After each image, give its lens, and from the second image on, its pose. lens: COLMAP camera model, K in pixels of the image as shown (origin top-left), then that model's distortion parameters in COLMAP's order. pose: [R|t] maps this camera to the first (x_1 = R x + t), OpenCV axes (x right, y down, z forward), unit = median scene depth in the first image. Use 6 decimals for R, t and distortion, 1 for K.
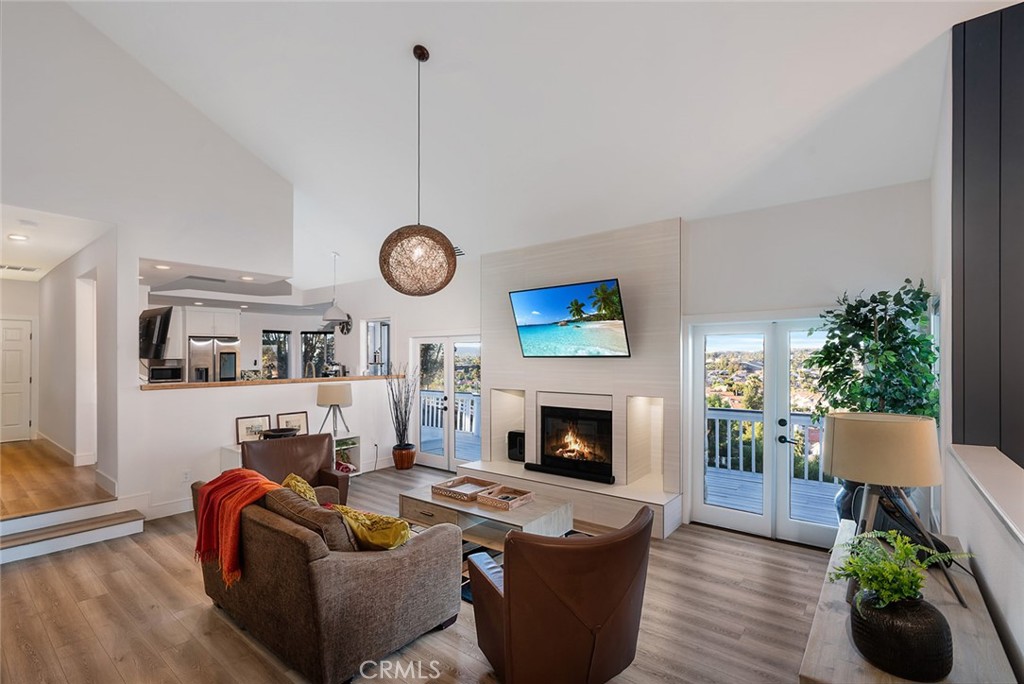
lens RADIAL K [[458.6, 0, 514.7], [0, 458.6, 368.1], [0, 0, 1]] dist [-0.000017, -0.000002]
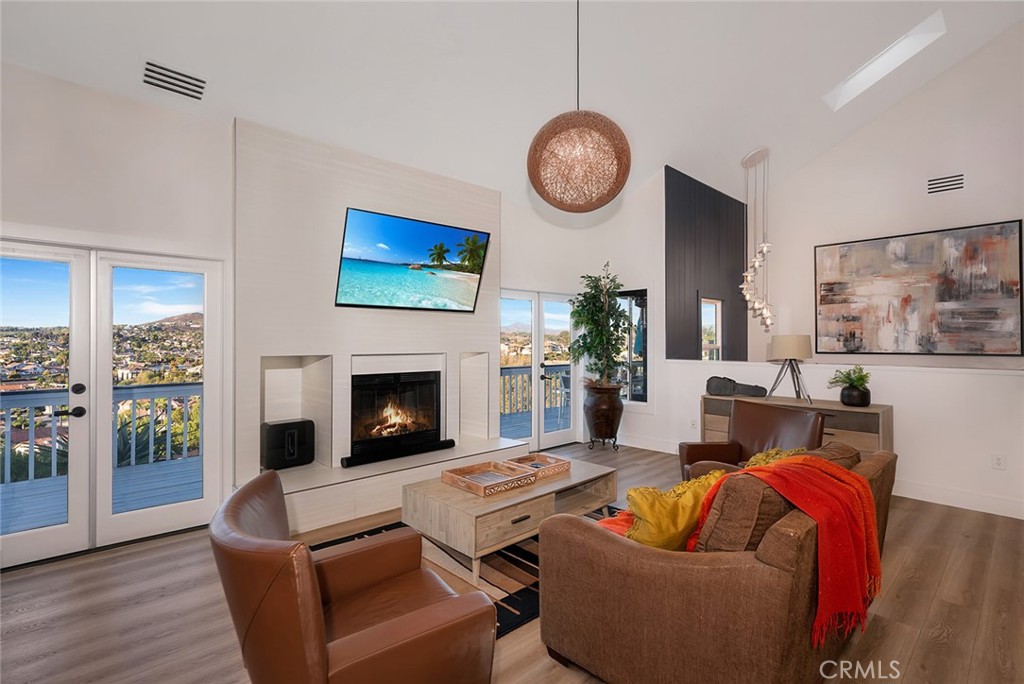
lens RADIAL K [[477.2, 0, 513.1], [0, 477.2, 336.0], [0, 0, 1]] dist [0.000406, 0.000053]
pose [[0.125280, 0.003223, 0.992116, -0.711344], [0.006325, 0.999972, -0.004048, 0.029945], [-0.992101, 0.006782, 0.125257, 0.720213]]
